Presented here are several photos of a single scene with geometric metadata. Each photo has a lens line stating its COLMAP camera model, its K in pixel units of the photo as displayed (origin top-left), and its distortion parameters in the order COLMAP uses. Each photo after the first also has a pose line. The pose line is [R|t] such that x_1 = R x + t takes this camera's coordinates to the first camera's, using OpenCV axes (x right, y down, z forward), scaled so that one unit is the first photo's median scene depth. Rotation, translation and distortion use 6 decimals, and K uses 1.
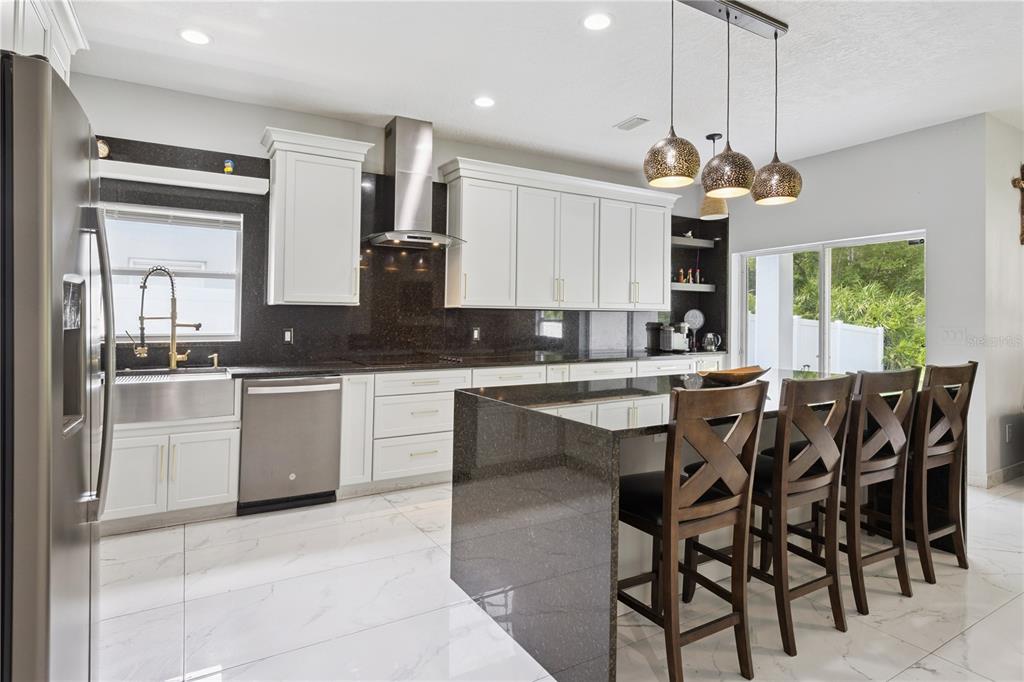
lens RADIAL K [[531.2, 0, 512.7], [0, 531.2, 324.3], [0, 0, 1]] dist [-0.001333, -0.000968]
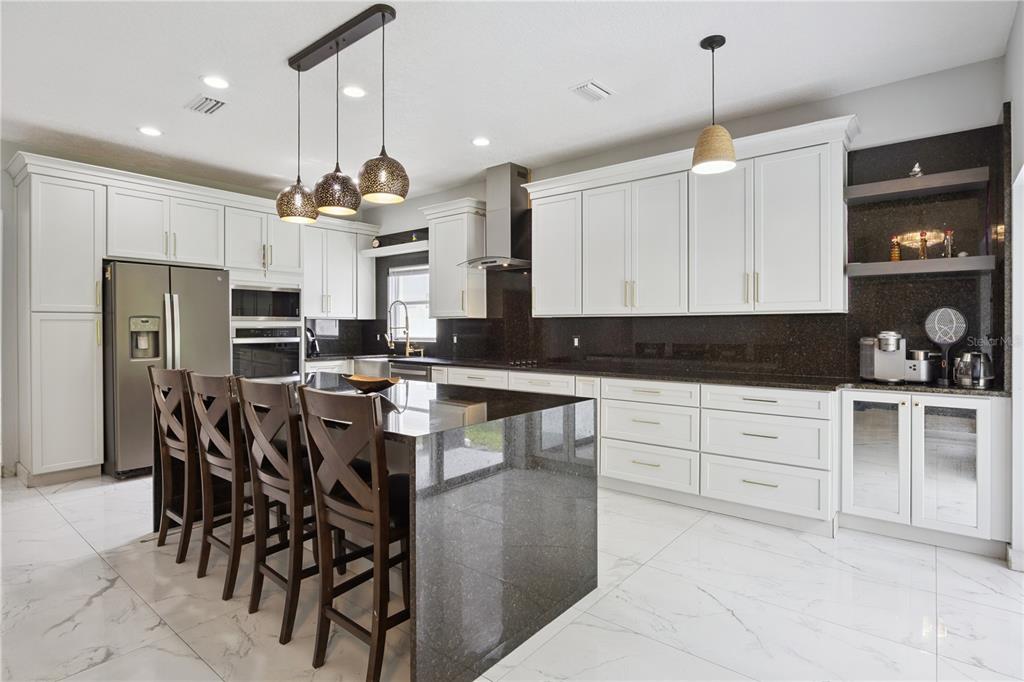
lens RADIAL K [[531.2, 0, 512.7], [0, 531.2, 324.3], [0, 0, 1]] dist [-0.001333, -0.000968]
pose [[0.355233, -0.011222, -0.934710, 0.967580], [-0.007569, 0.999861, -0.014881, 0.000629], [0.934747, 0.012360, 0.355099, 0.590066]]
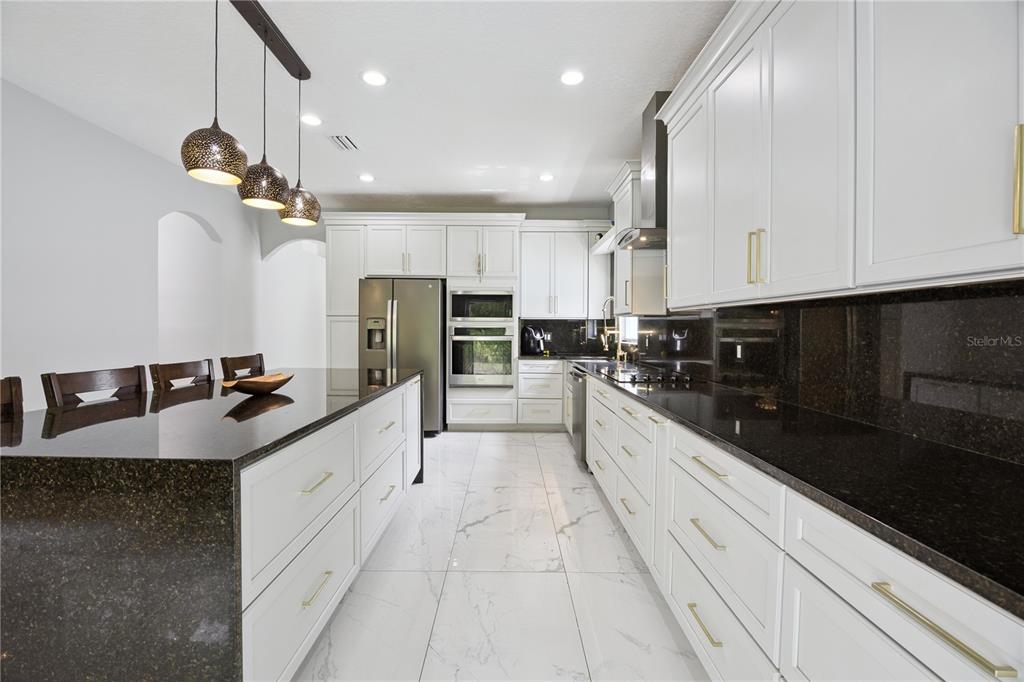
lens RADIAL K [[466.5, 0, 512.0], [0, 466.5, 341.0], [0, 0, 1]] dist [0.002720, 0.000178]
pose [[-0.503784, 0.002214, -0.863827, 0.608707], [-0.016799, 0.999783, 0.012359, 0.014900], [0.863666, 0.020738, -0.503637, 1.223333]]
